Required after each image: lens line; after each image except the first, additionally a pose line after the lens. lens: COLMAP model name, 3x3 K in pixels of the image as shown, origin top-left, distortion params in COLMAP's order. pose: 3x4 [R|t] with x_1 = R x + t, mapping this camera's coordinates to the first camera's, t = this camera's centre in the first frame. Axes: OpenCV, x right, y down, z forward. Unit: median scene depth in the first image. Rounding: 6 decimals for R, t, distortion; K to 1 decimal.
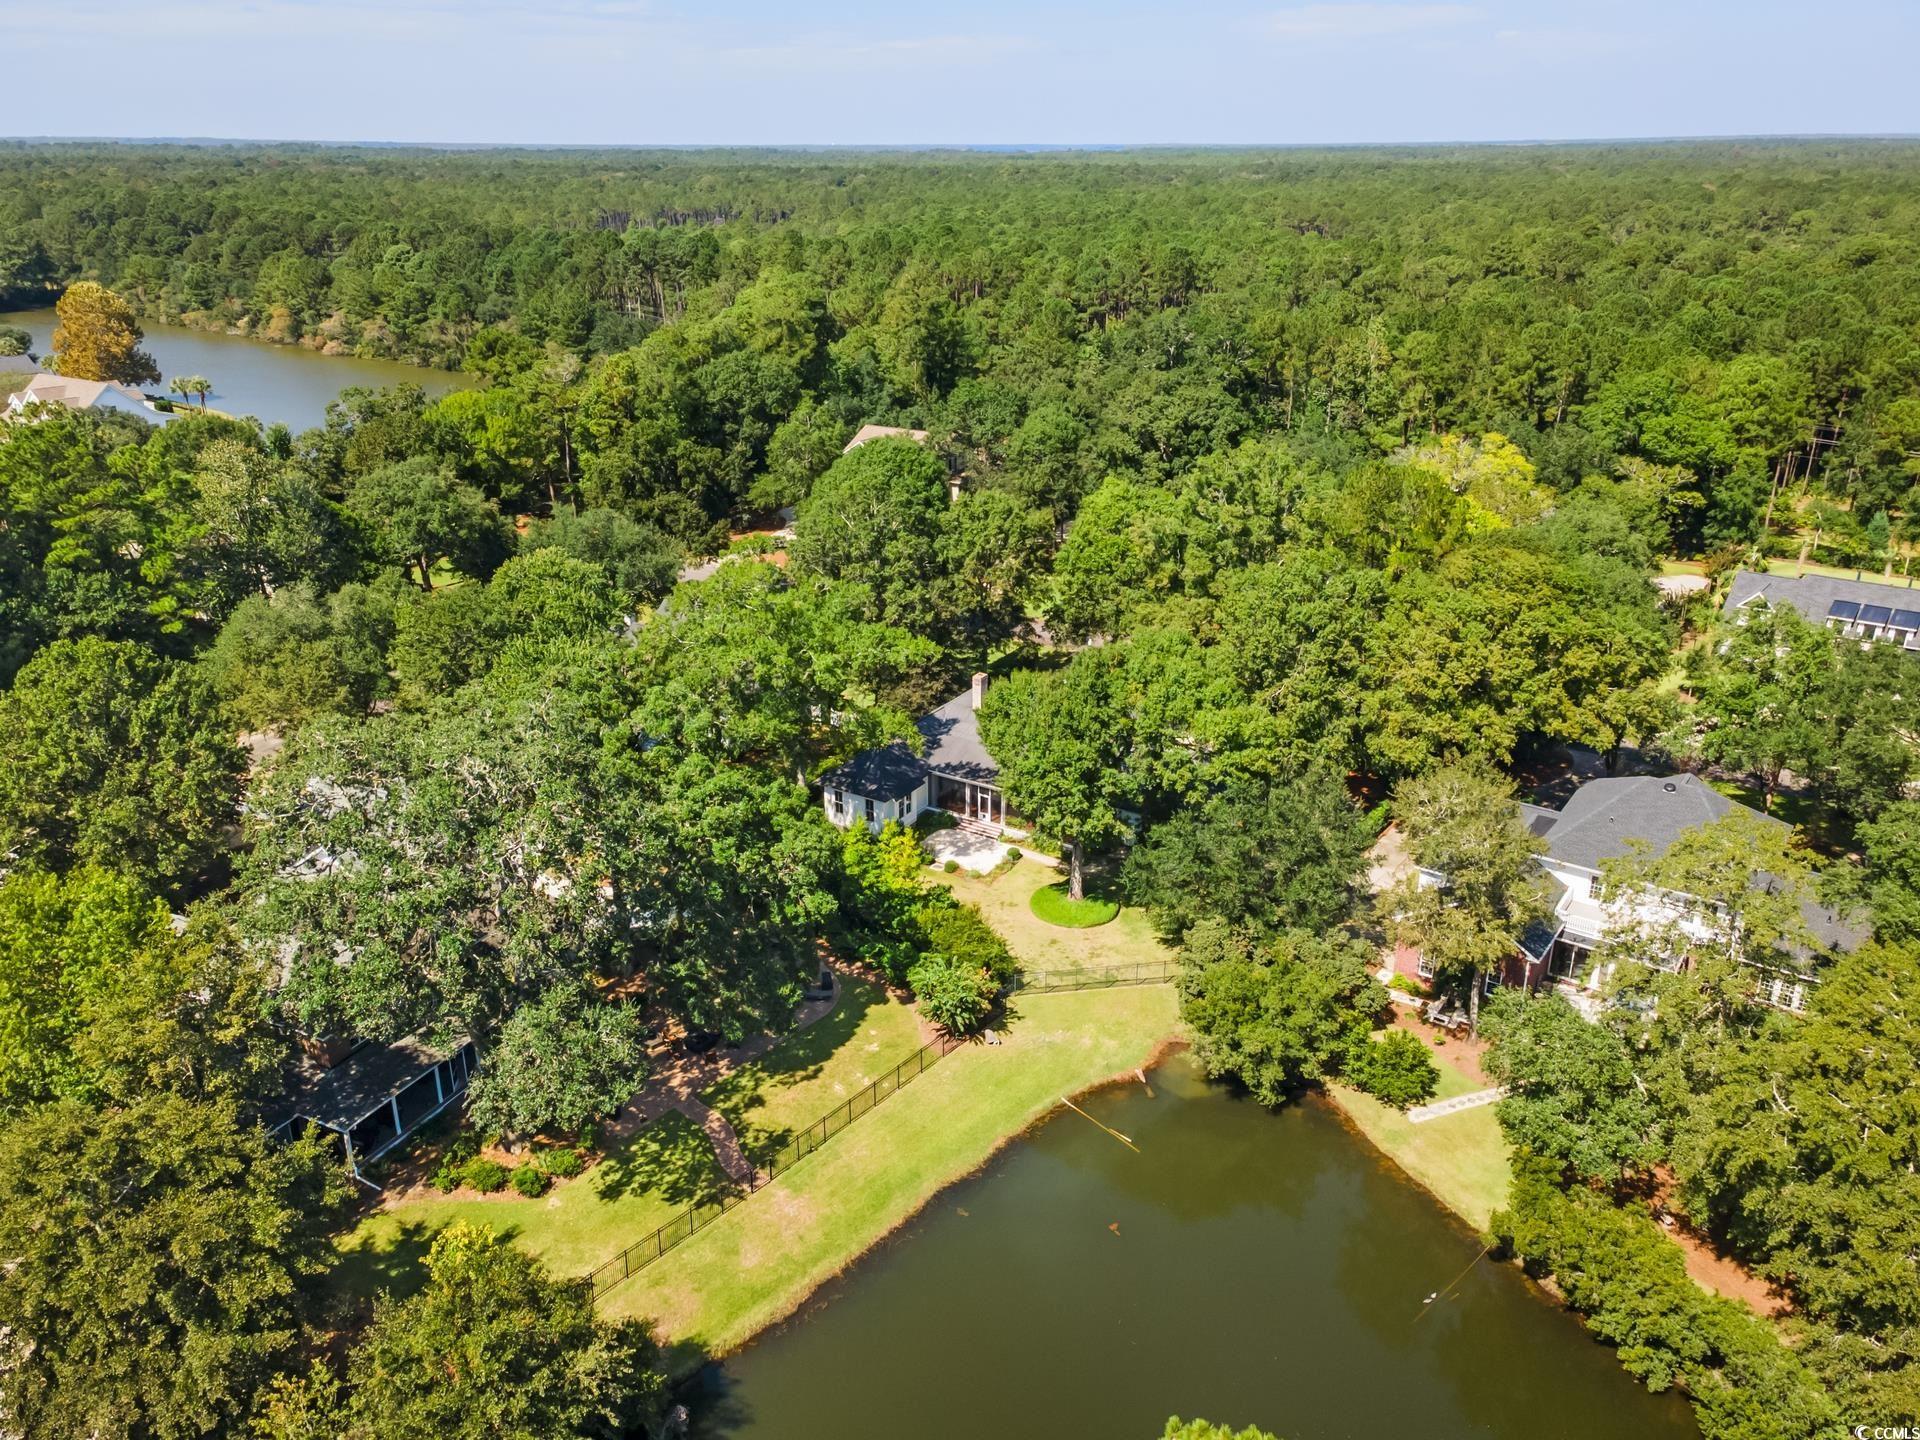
lens RADIAL K [[1345.7, 0, 960.3], [0, 1345.7, 718.4], [0, 0, 1]] dist [-0.000163, -0.000109]
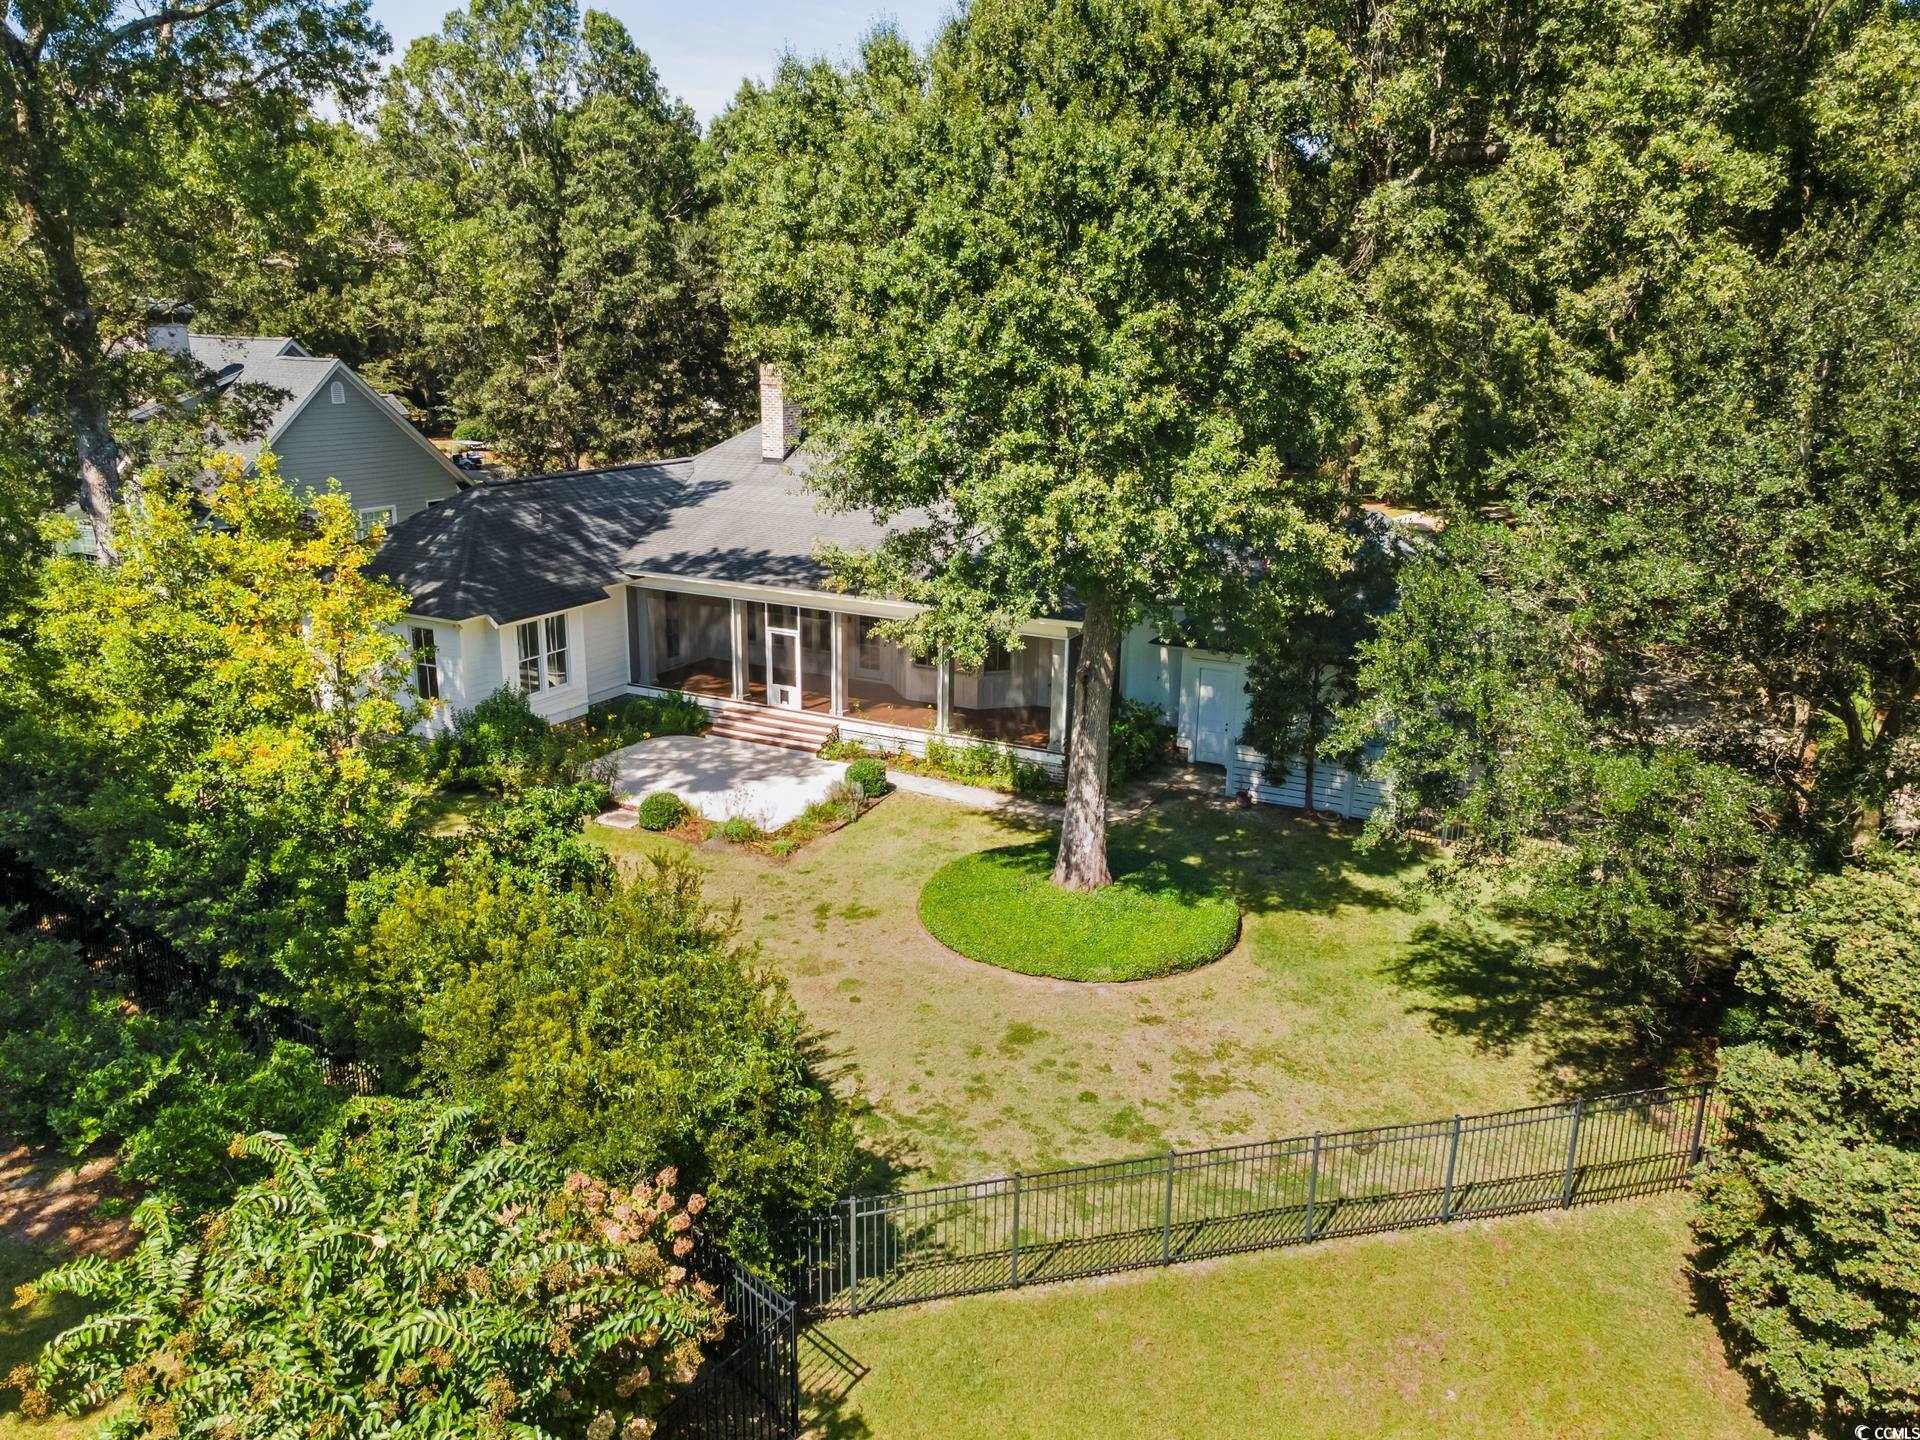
lens RADIAL K [[1345.7, 0, 960.3], [0, 1345.7, 722.5], [0, 0, 1]] dist [-0.000163, -0.000109]
pose [[0.995623, -0.002944, 0.093416, 0.032500], [0.012464, 0.994757, -0.101500, 0.121924], [-0.092627, 0.102220, 0.990440, 0.684364]]
